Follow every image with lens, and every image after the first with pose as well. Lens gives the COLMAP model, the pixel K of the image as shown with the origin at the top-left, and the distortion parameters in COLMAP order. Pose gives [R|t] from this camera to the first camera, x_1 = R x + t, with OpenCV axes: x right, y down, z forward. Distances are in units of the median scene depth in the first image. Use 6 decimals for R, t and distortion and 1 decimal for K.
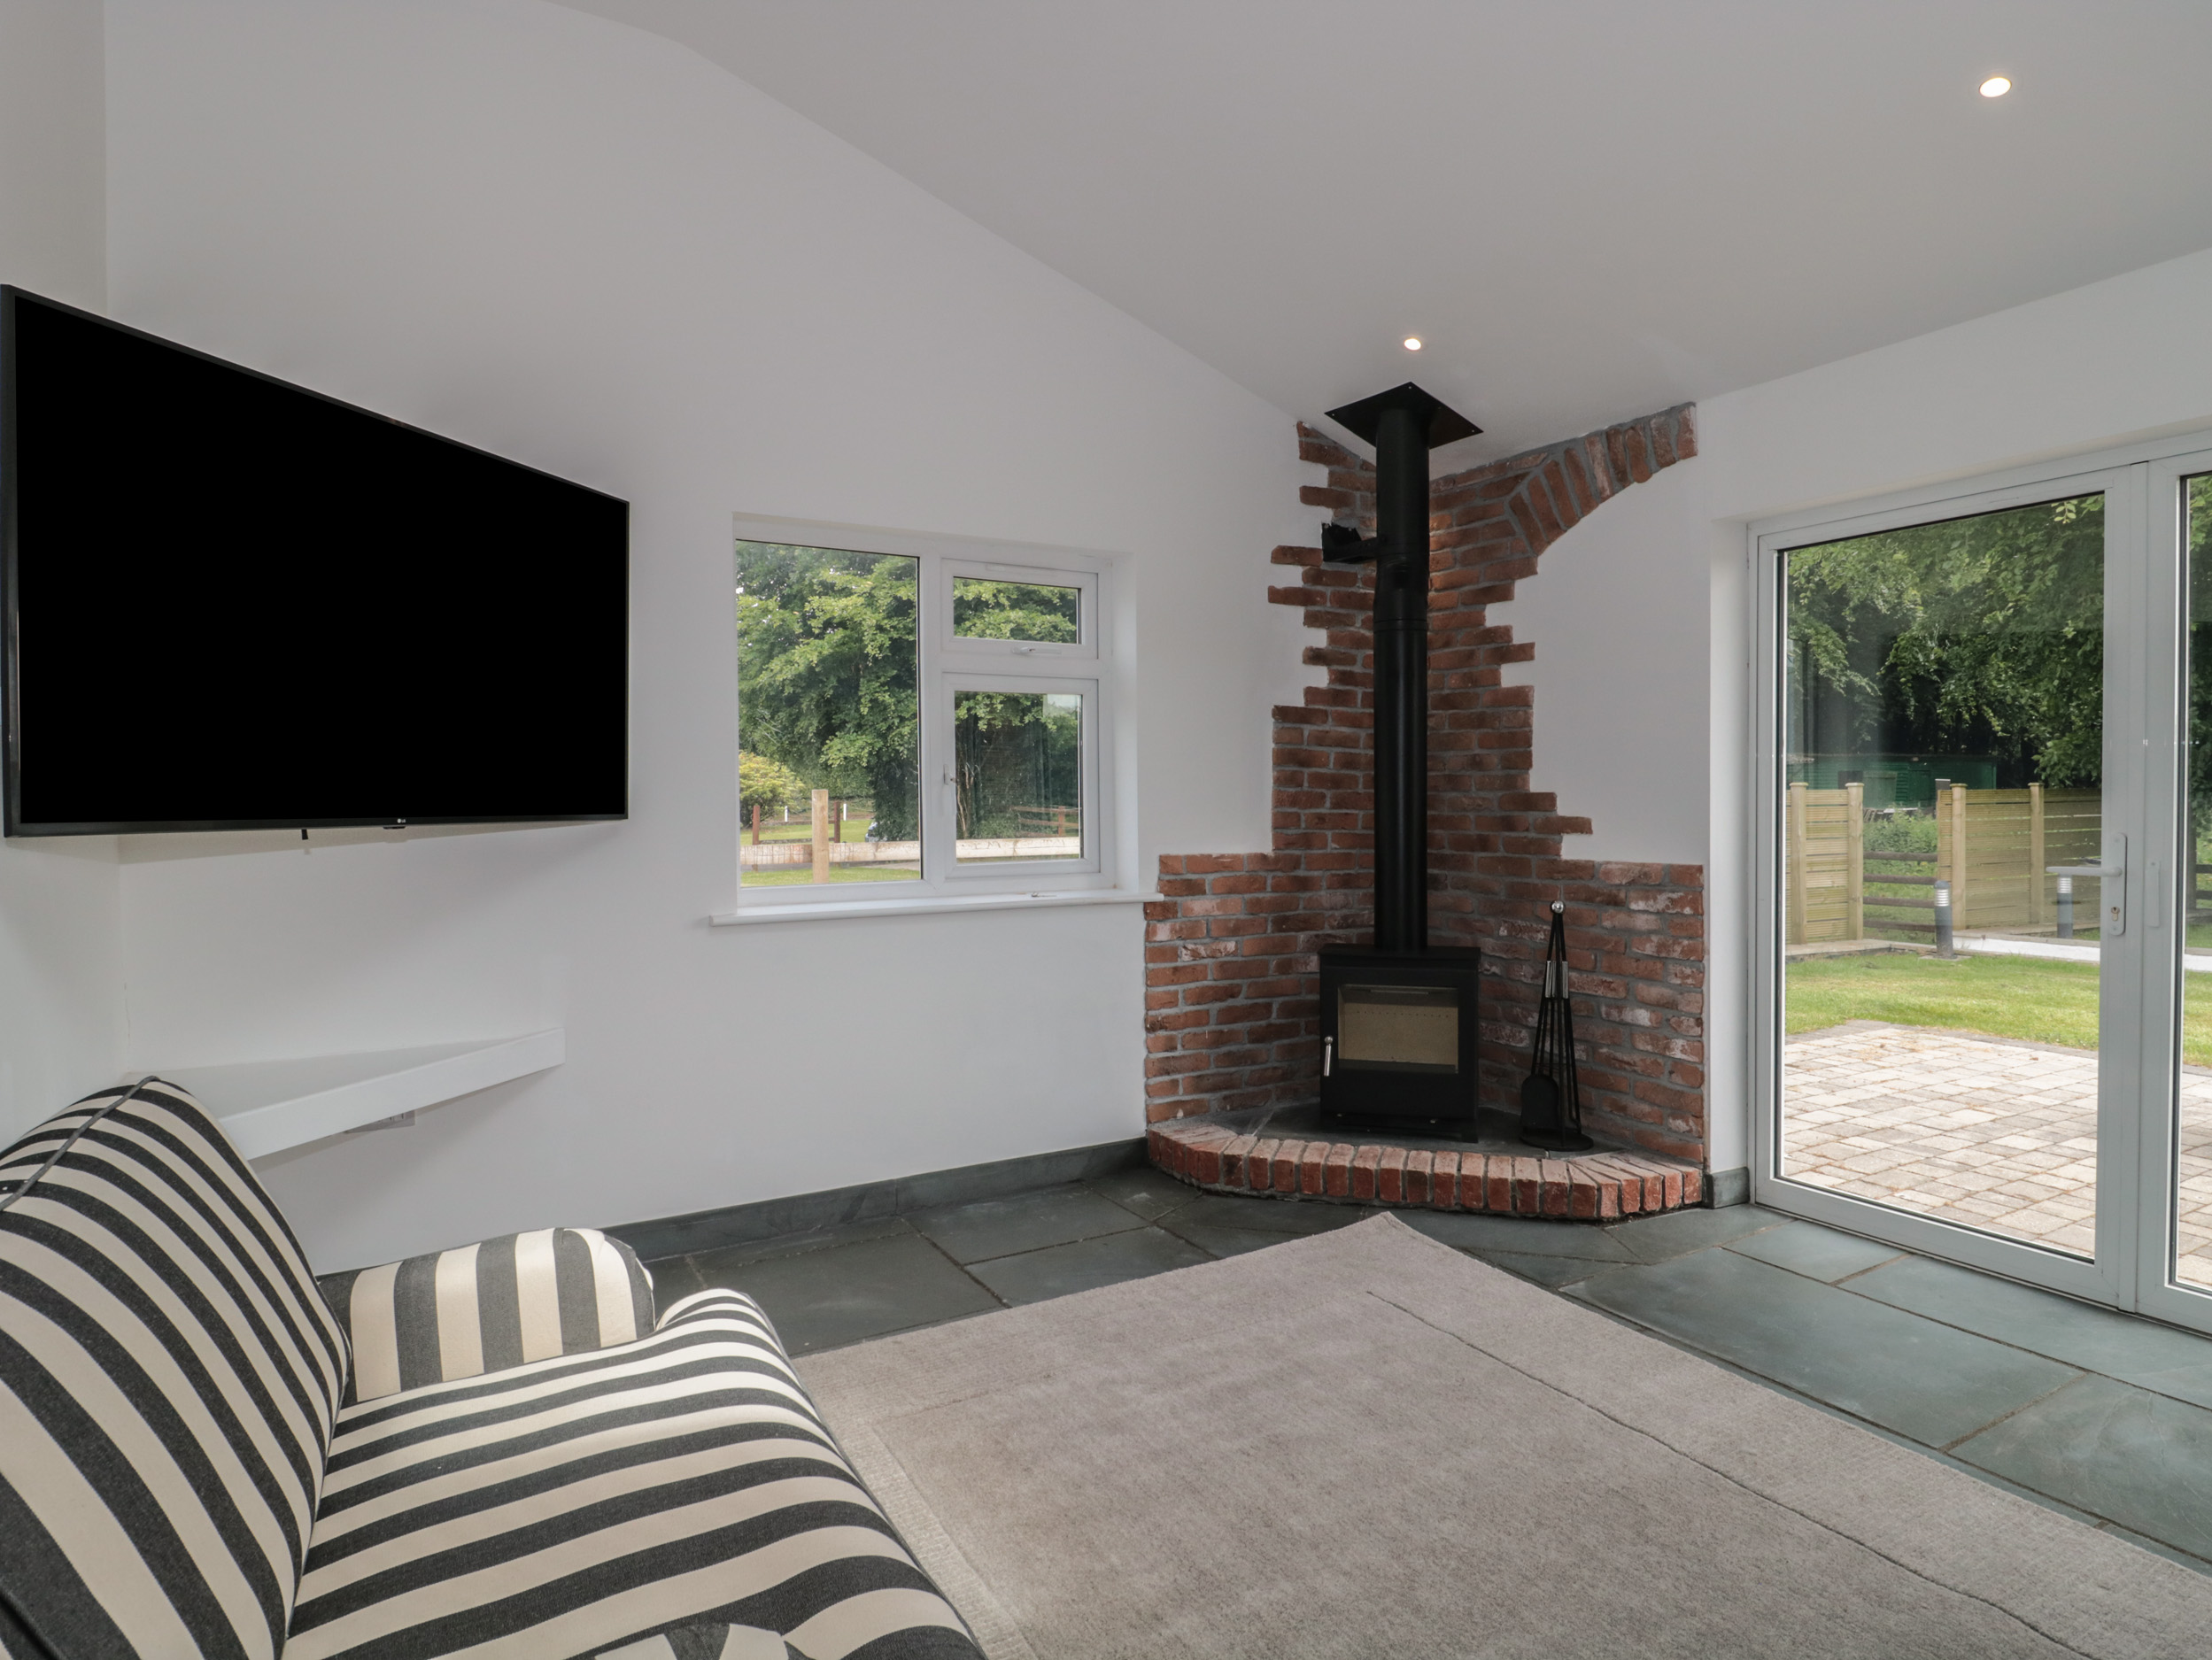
lens RADIAL K [[1232.4, 0, 1107.5], [0, 1232.4, 823.3], [0, 0, 1]] dist [0.004912, -0.012467]
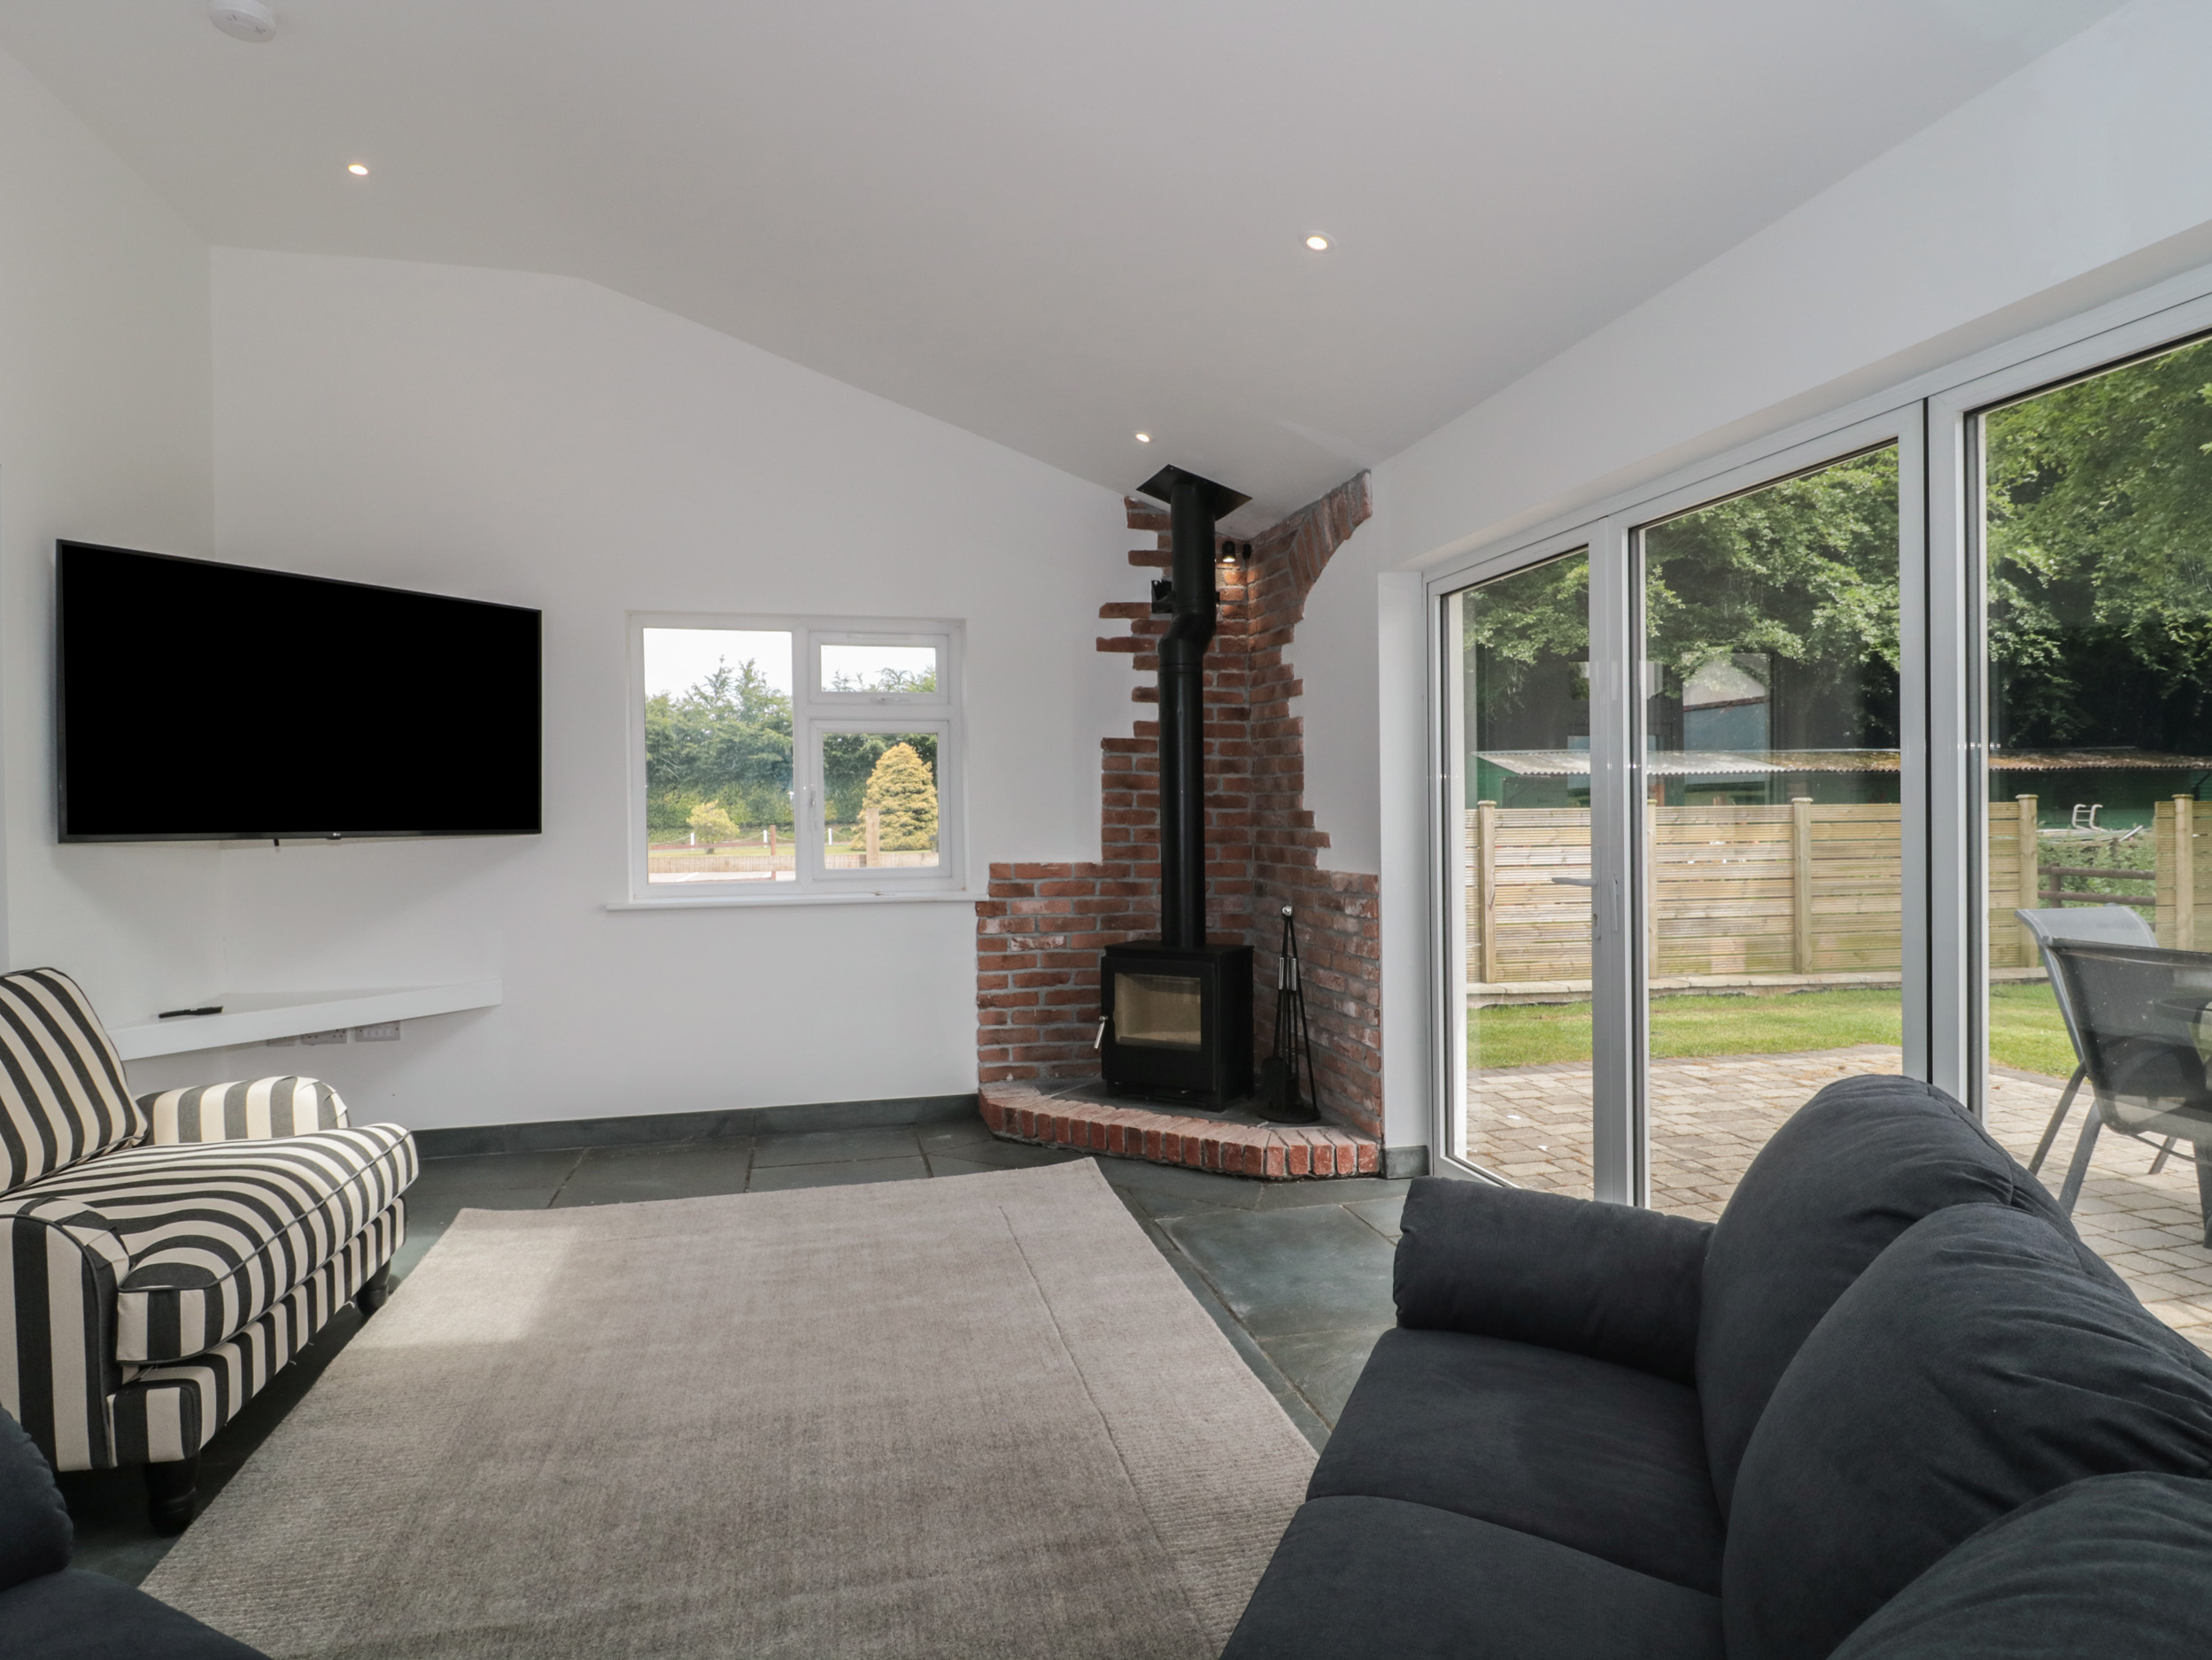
lens RADIAL K [[1232.4, 0, 1103.8], [0, 1232.4, 823.4], [0, 0, 1]] dist [0.004912, -0.012467]
pose [[0.960558, -0.000944, -0.278079, 0.499298], [-0.002145, 0.999939, -0.010803, -0.000765], [0.278072, 0.010974, 0.960498, -0.144880]]
